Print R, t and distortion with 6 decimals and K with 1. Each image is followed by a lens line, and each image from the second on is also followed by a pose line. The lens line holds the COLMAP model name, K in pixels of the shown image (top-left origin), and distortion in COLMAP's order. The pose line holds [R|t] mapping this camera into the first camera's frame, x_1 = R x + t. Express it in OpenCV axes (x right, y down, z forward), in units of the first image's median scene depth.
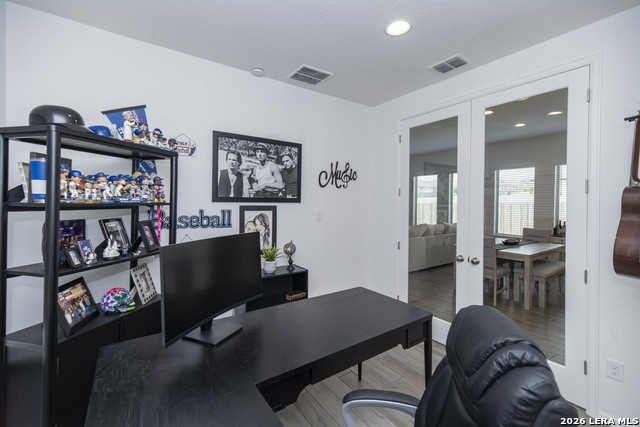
lens RADIAL K [[277.3, 0, 321.2], [0, 277.3, 207.1], [0, 0, 1]] dist [0.011867, 0.001403]
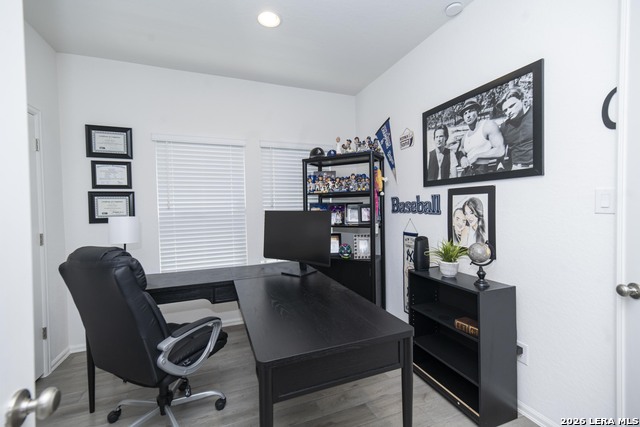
lens RADIAL K [[277.3, 0, 321.6], [0, 277.3, 212.2], [0, 0, 1]] dist [0.011867, 0.001403]
pose [[-0.232951, 0.015457, -0.972366, 0.580061], [0.001783, 0.999879, 0.015467, 0.048474], [0.972487, 0.001870, -0.232950, 0.801360]]
